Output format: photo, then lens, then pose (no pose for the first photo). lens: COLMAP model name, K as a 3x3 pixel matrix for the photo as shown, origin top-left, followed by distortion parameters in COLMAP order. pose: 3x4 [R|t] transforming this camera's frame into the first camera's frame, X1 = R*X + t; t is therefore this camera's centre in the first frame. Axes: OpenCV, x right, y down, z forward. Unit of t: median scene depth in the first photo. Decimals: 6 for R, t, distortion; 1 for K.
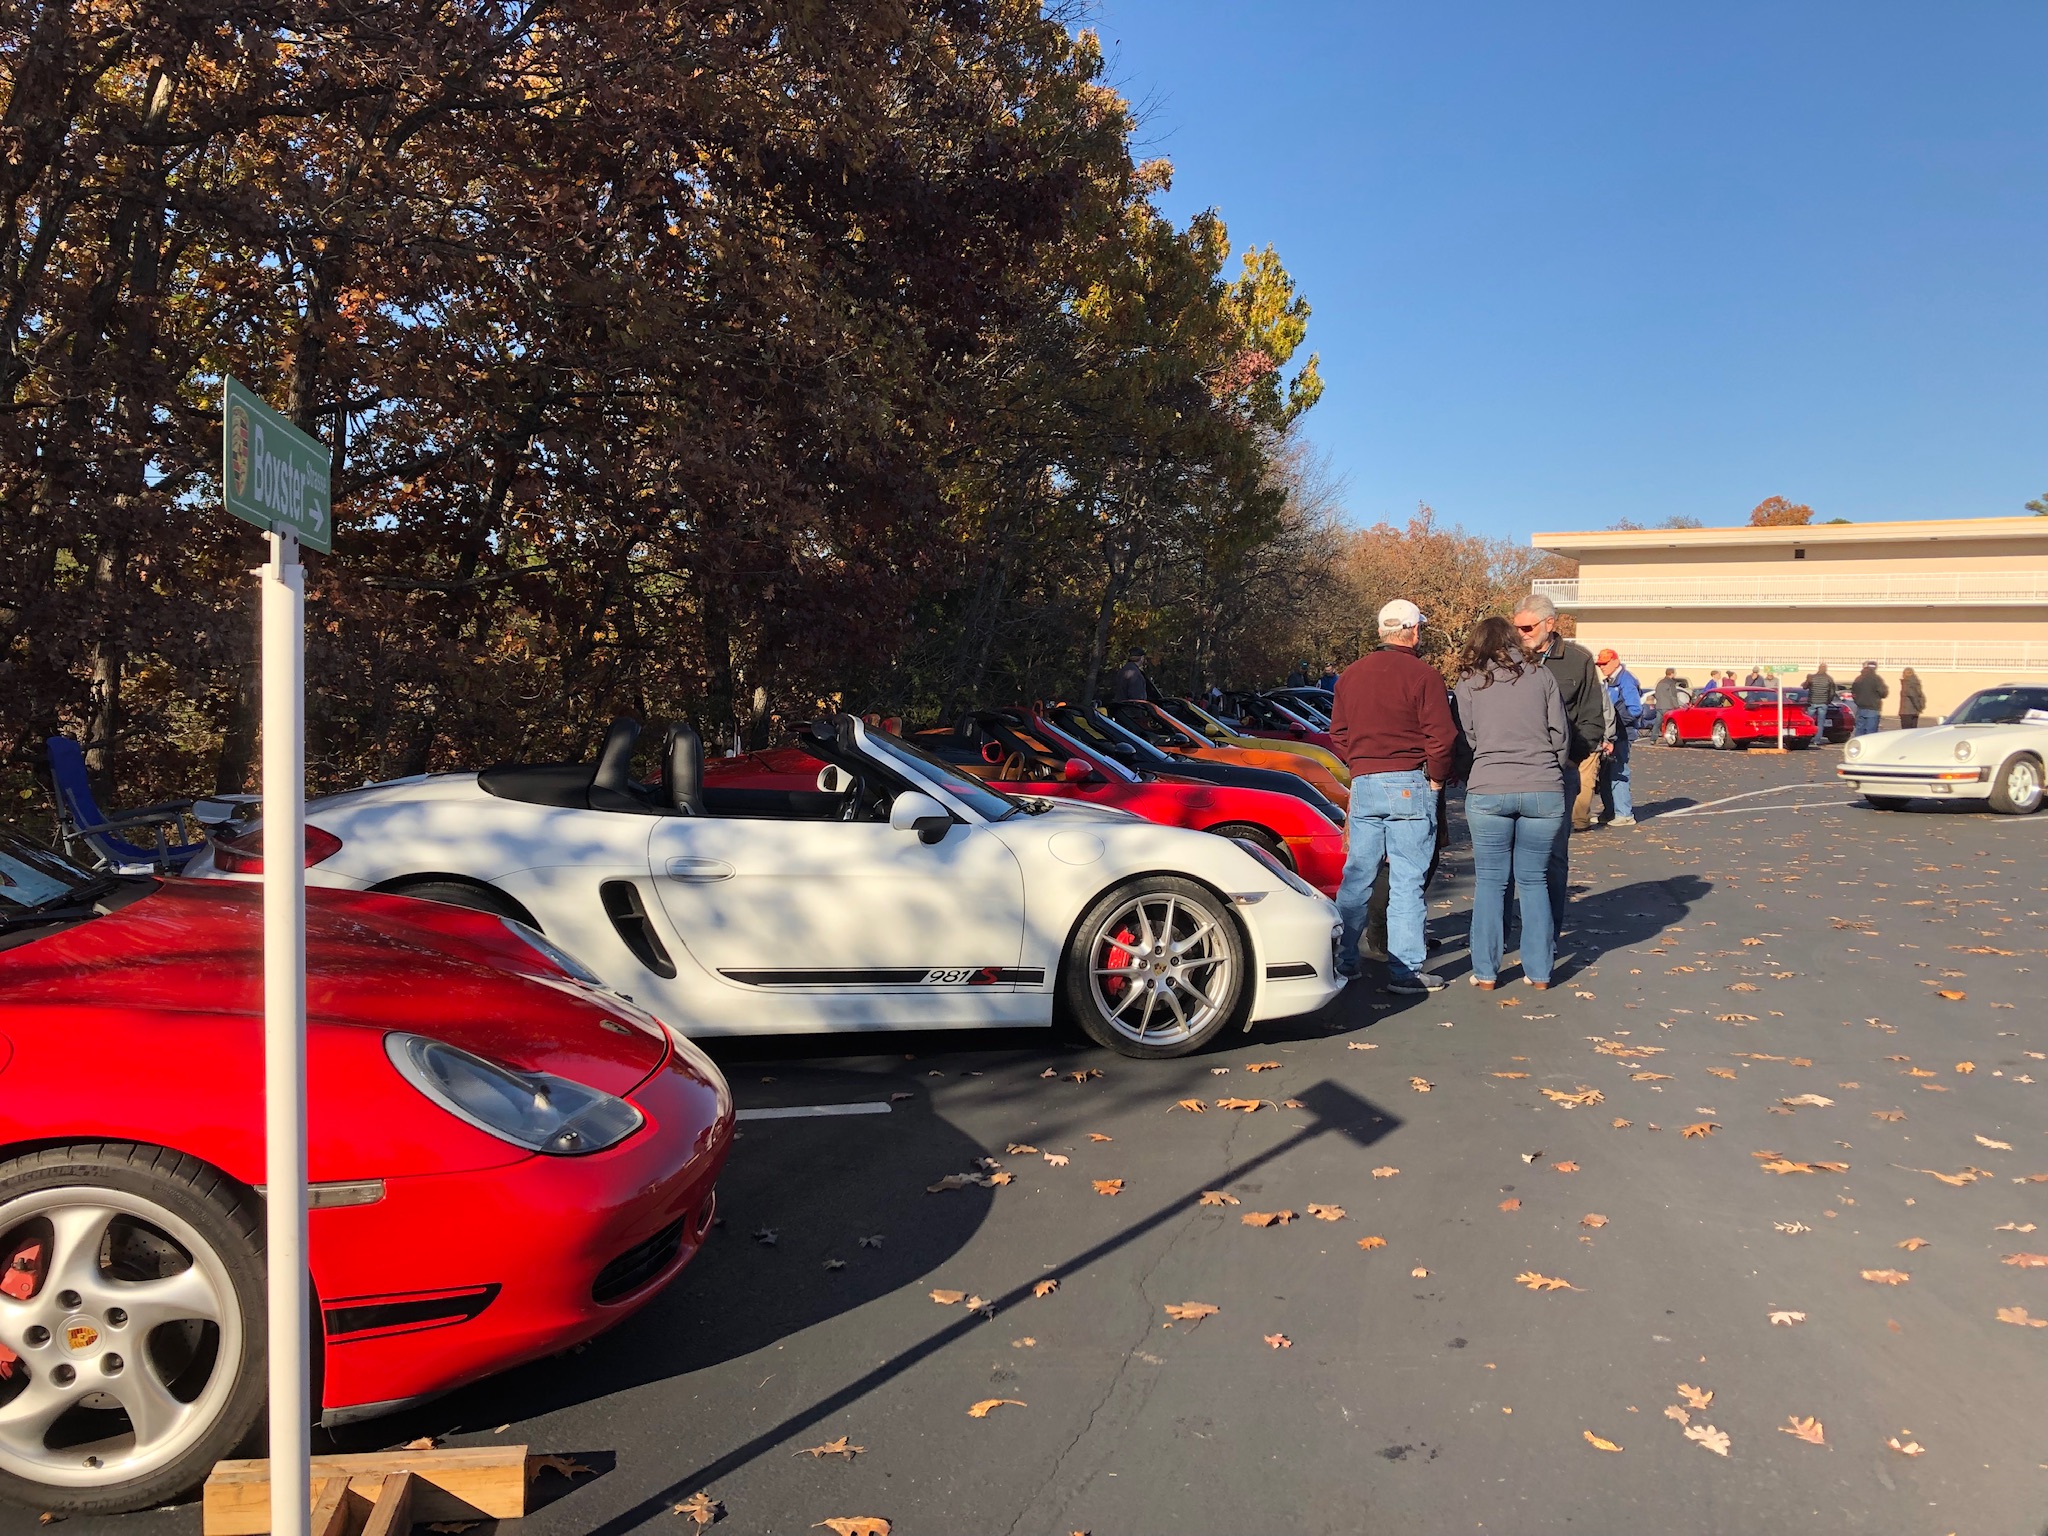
lens RADIAL K [[1680.1, 0, 1021.0], [0, 1680.1, 757.6], [0, 0, 1]] dist [0.022967, -0.024670]
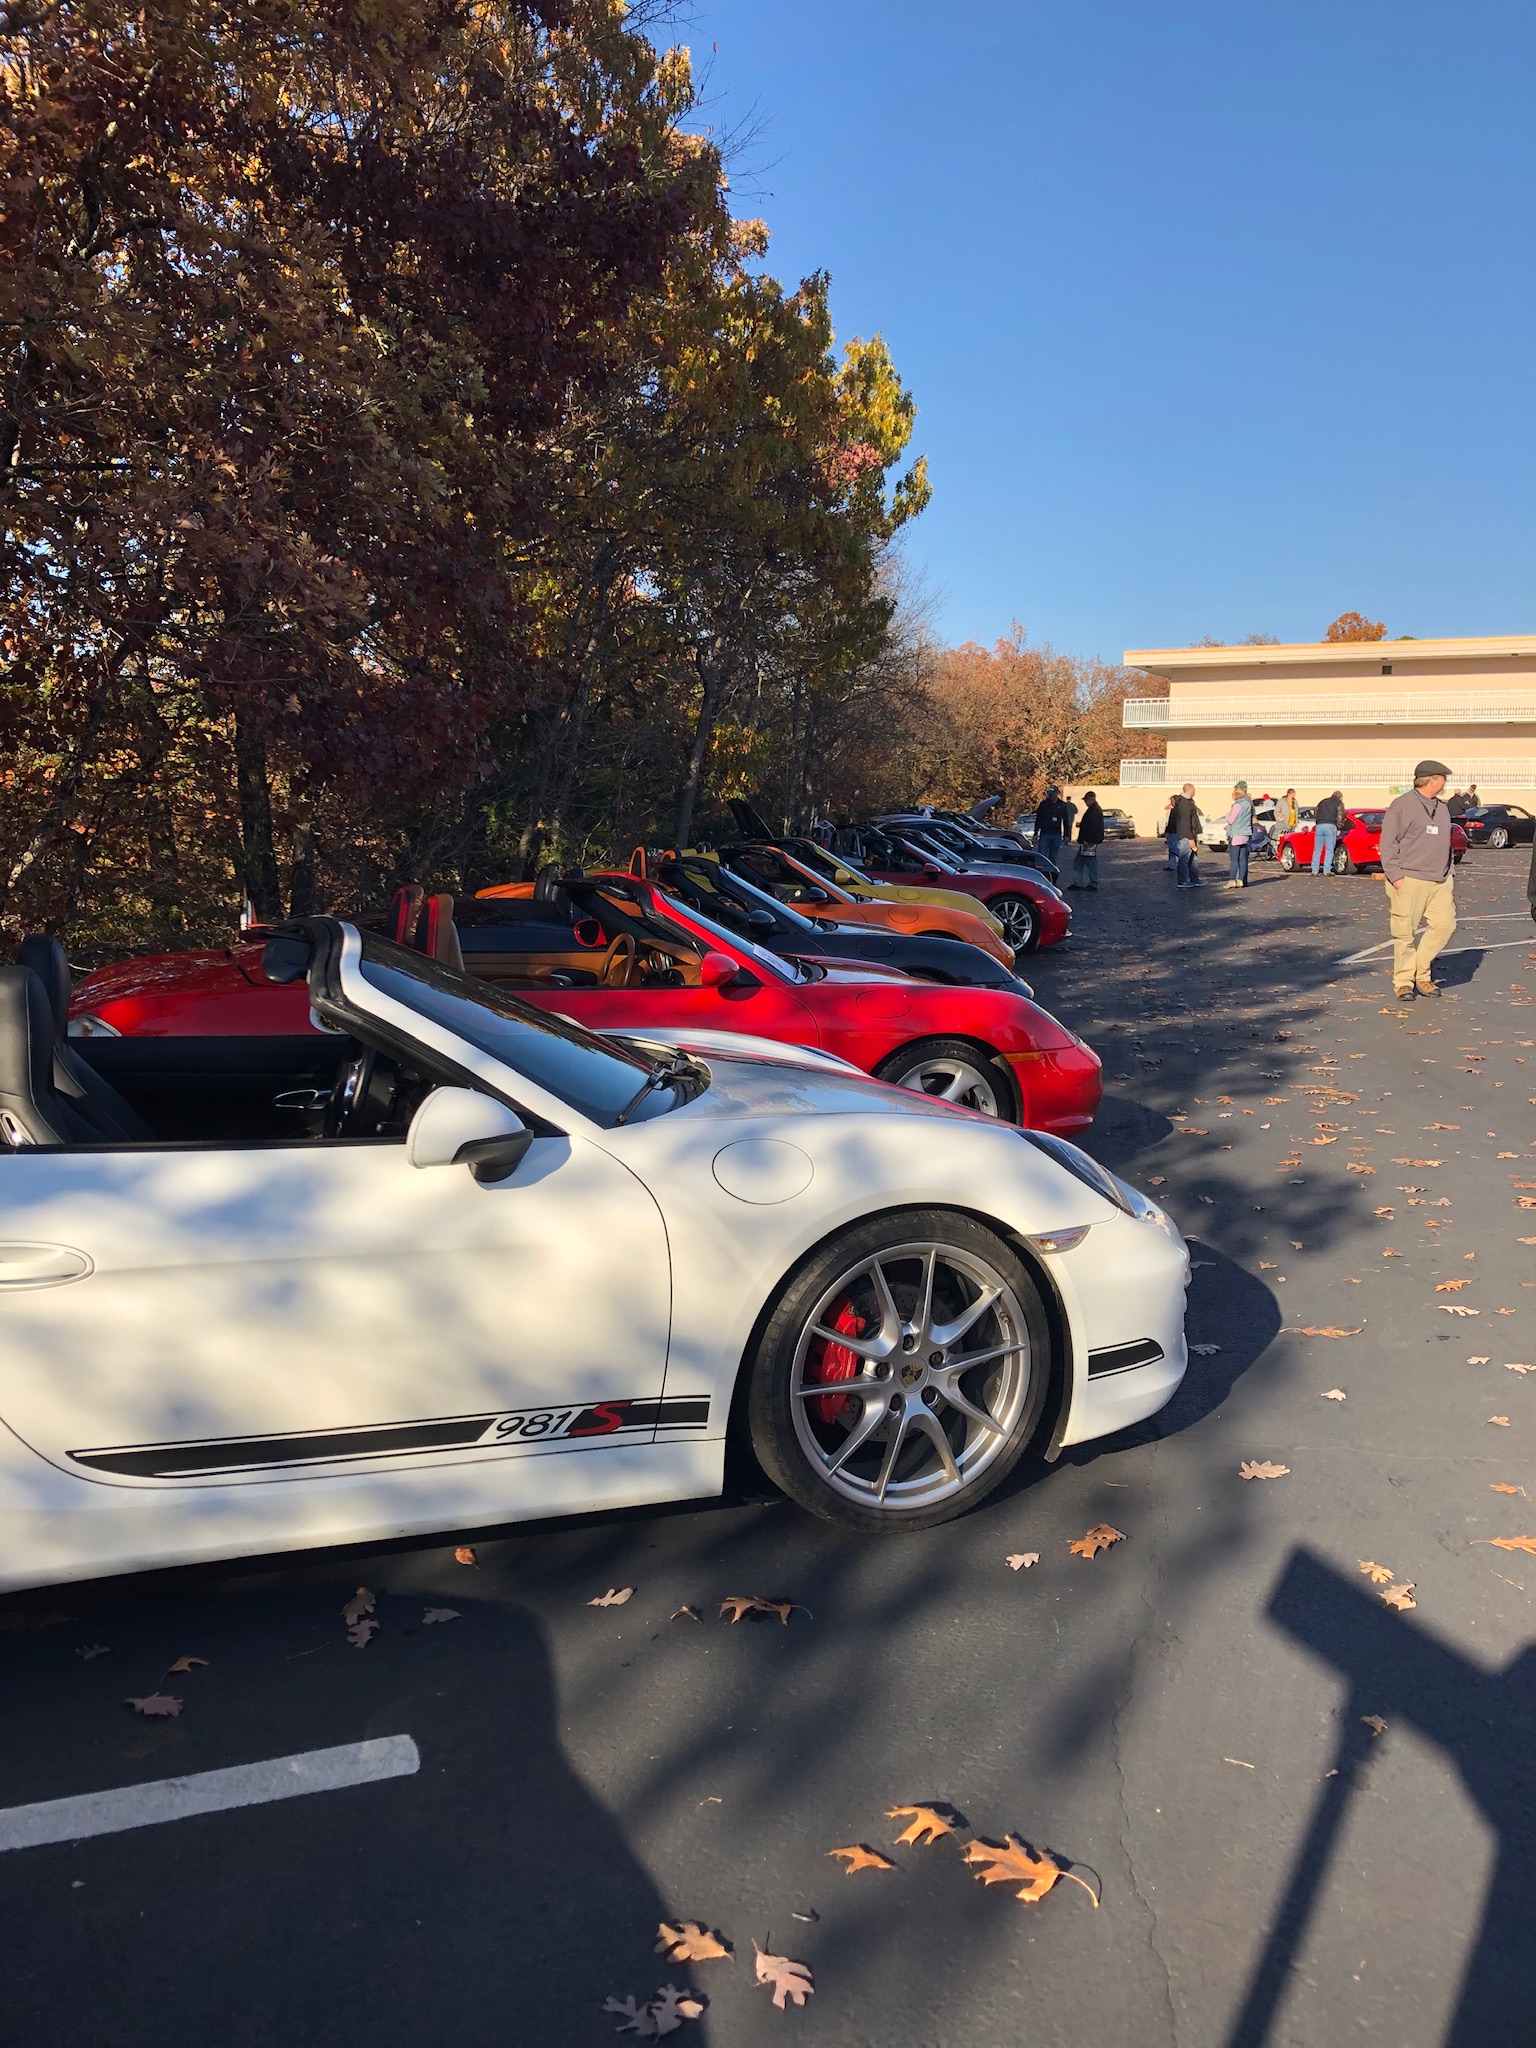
lens RADIAL K [[1680.1, 0, 778.3], [0, 1680.1, 966.0], [0, 0, 1]] dist [0.022967, -0.024670]
pose [[0.994511, -0.017112, 0.103226, -0.011815], [0.011850, 0.998609, 0.051375, -0.027237], [-0.103962, -0.049870, 0.993330, 0.298657]]
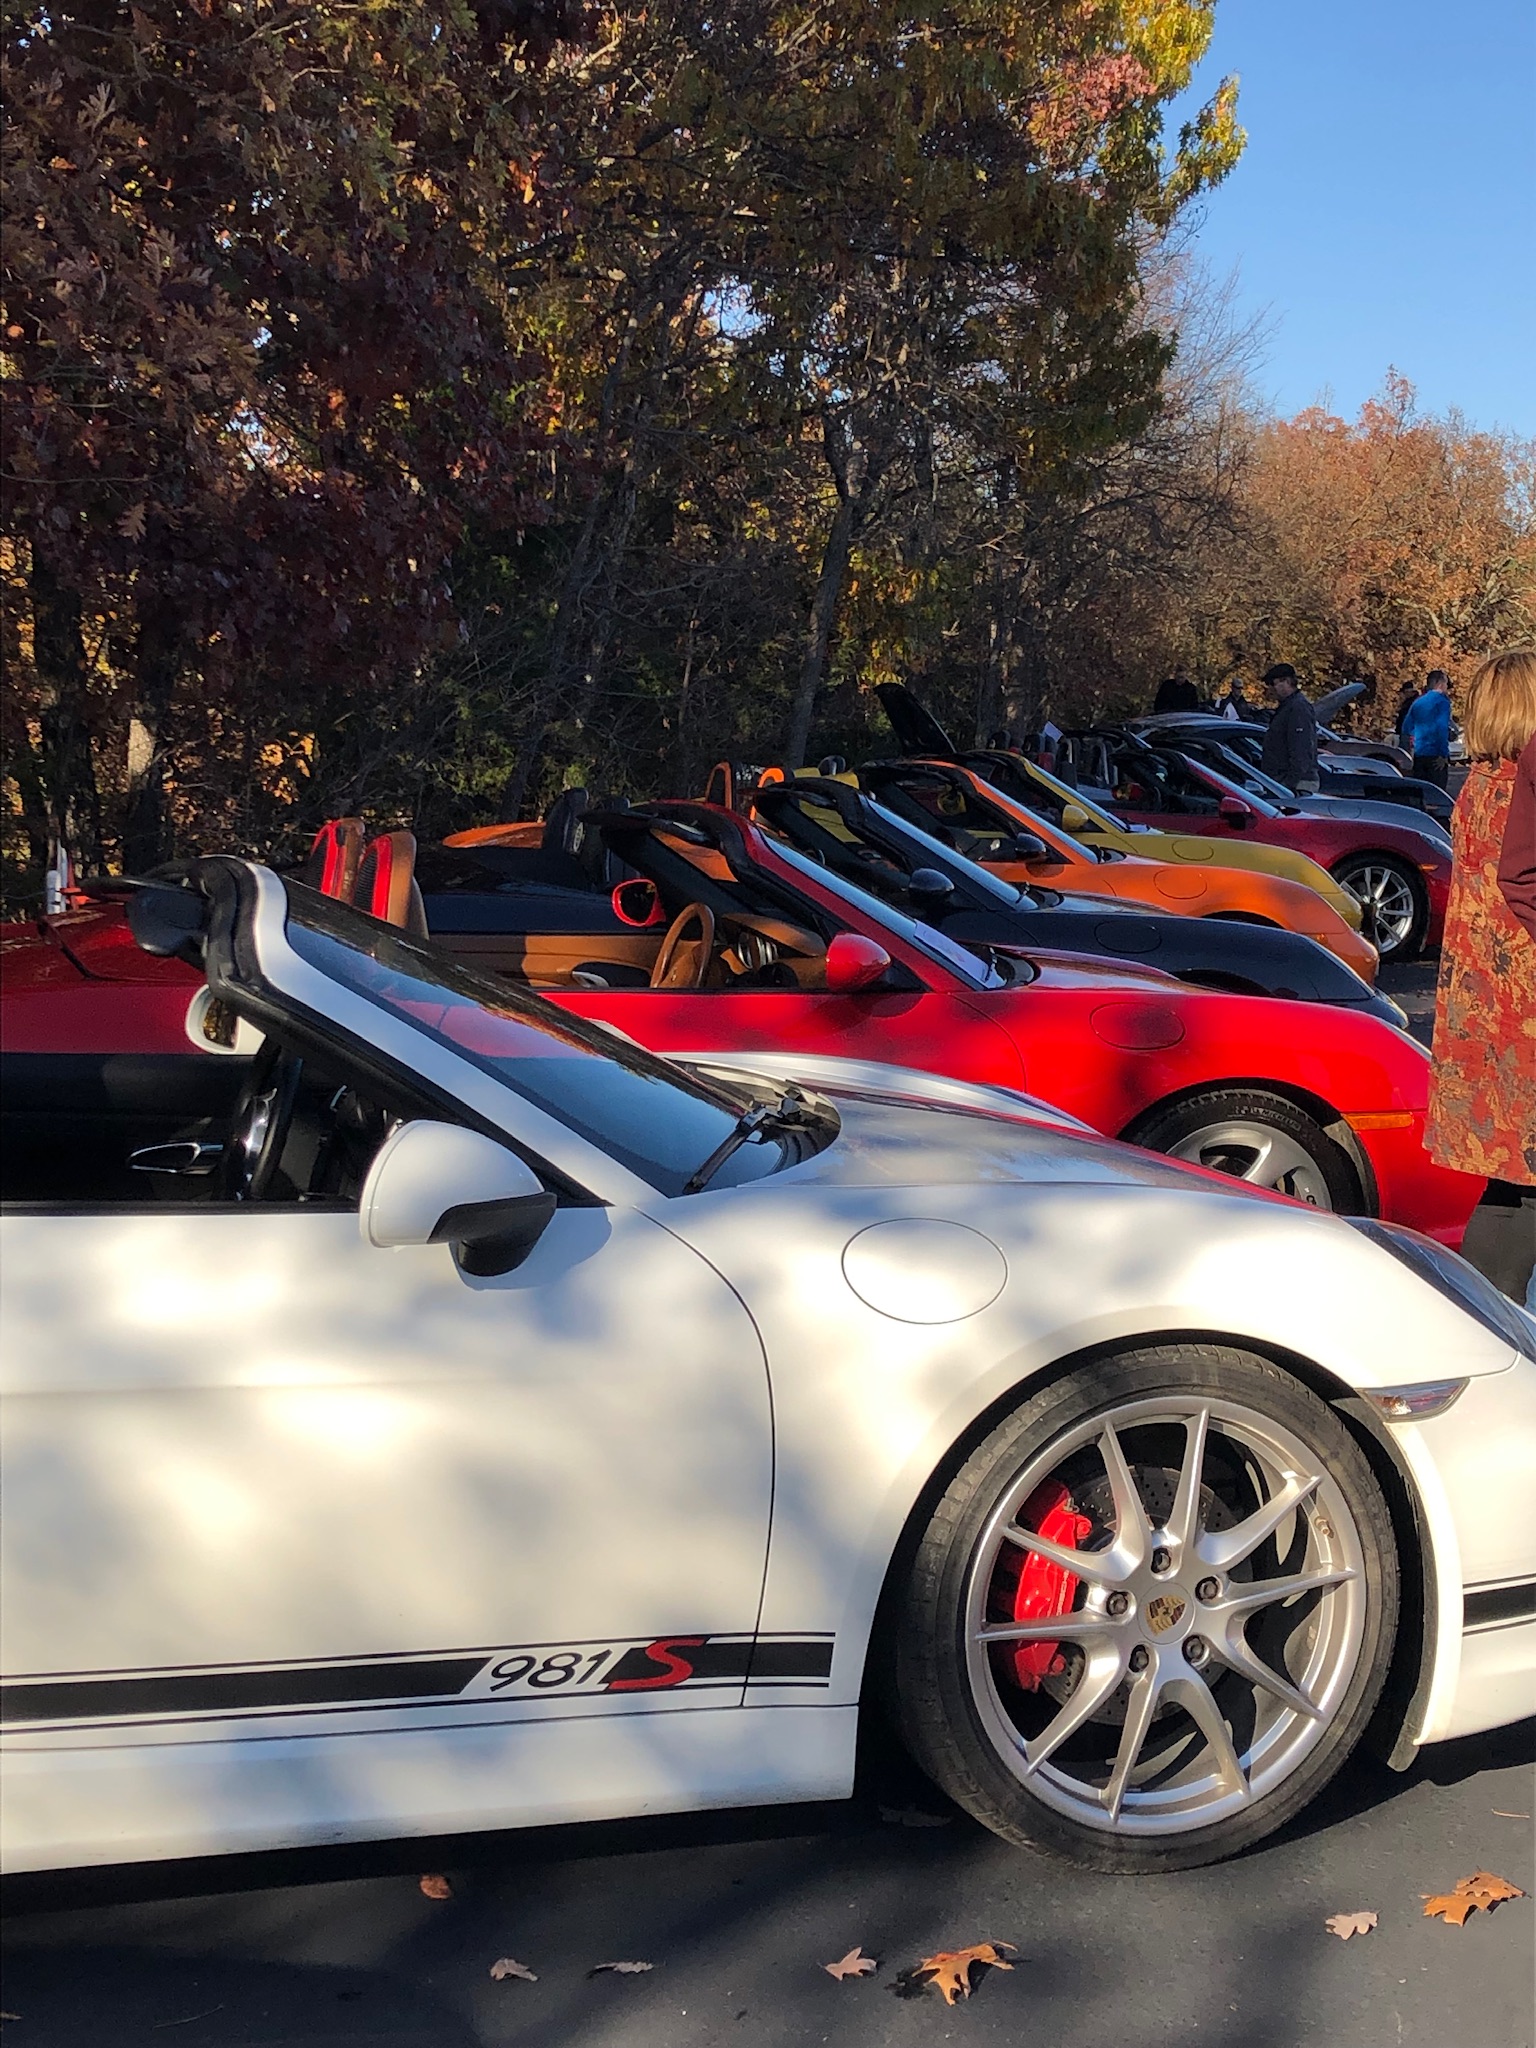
lens RADIAL K [[2994.4, 0, 784.3], [0, 2994.4, 963.4], [0, 0, 1]] dist [0.040115, 0.000000]
pose [[0.999028, -0.006635, 0.043568, -0.013958], [0.004746, 0.999050, 0.043321, -0.022534], [-0.043814, -0.043072, 0.998111, 0.263182]]
